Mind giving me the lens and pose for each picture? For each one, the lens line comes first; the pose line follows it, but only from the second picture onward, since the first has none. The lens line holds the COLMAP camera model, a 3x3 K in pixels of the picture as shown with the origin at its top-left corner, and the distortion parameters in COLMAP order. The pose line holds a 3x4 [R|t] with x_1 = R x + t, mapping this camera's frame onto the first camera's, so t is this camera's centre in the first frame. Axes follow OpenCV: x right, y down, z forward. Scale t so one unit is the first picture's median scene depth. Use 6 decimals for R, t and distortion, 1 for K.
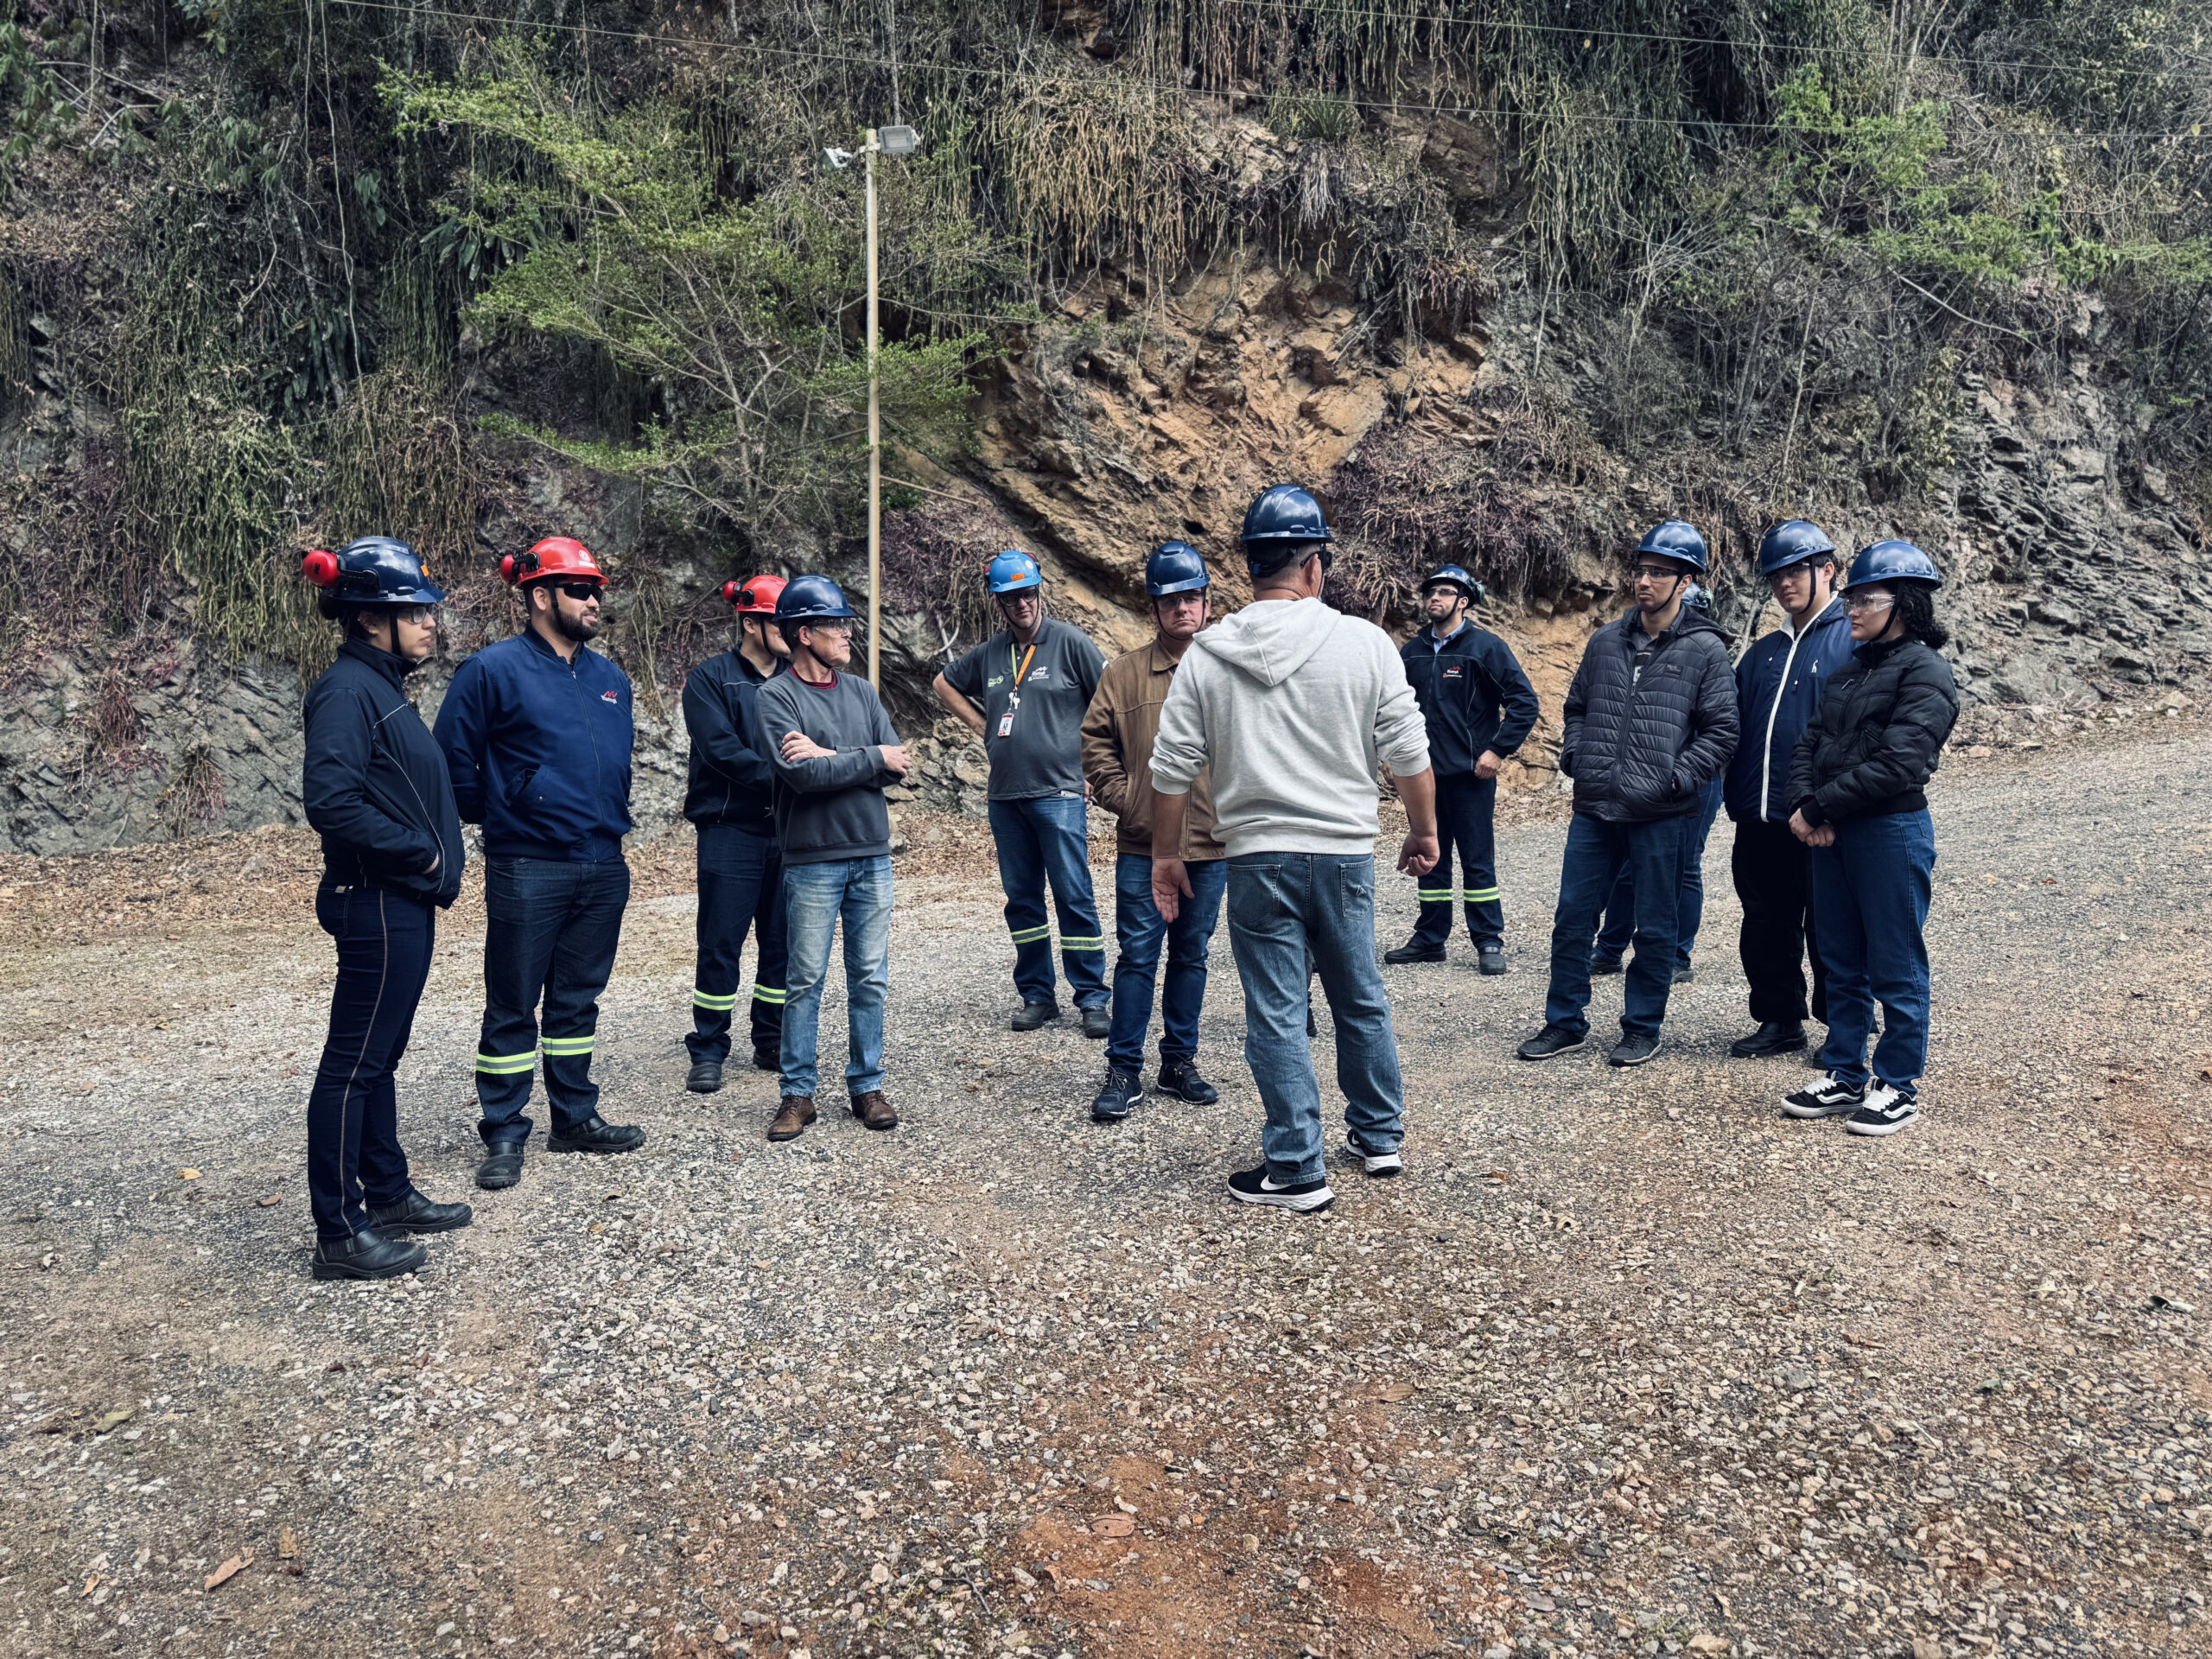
lens RADIAL K [[1537.1, 0, 1101.9], [0, 1537.1, 881.9], [0, 0, 1]] dist [-0.004594, -0.005994]
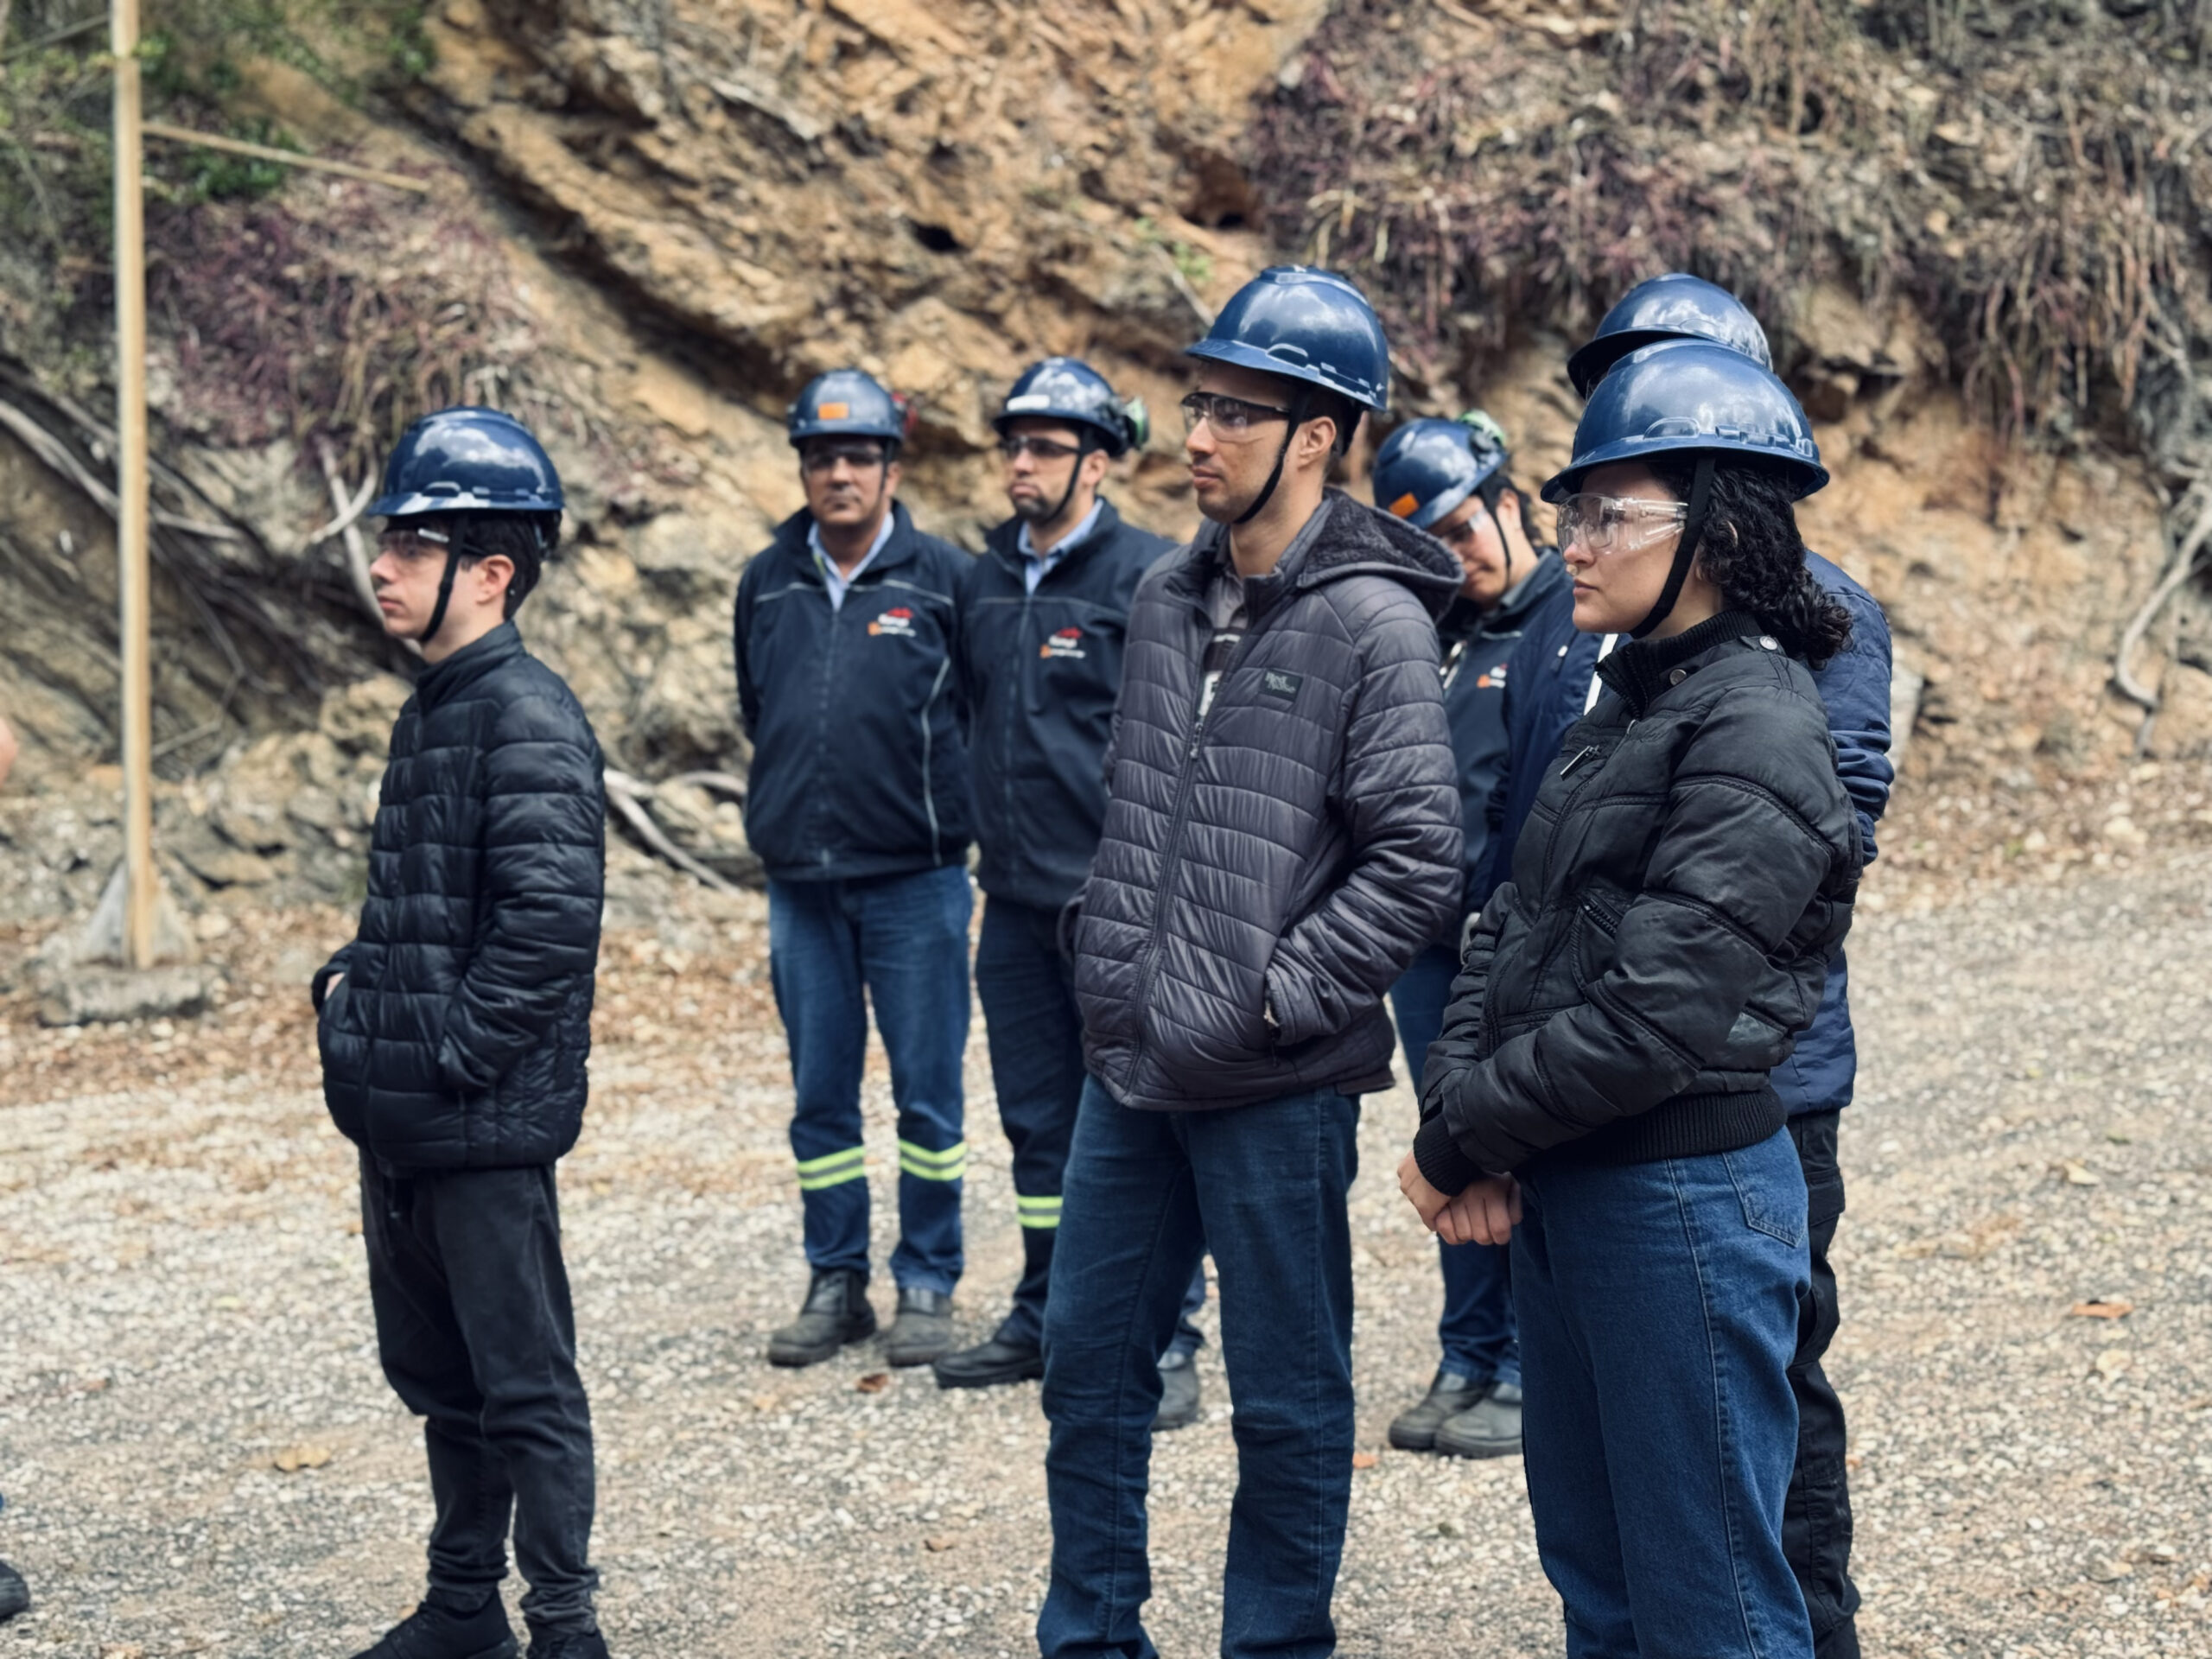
lens RADIAL K [[3369.3, 0, 1106.0], [0, 3369.3, 828.5], [0, 0, 1]] dist [0.043292, 0.000000]
pose [[0.999831, -0.011210, 0.014600, 0.094424], [0.011901, 0.998773, -0.048079, -0.020096], [-0.014043, 0.048244, 0.998737, 0.065255]]
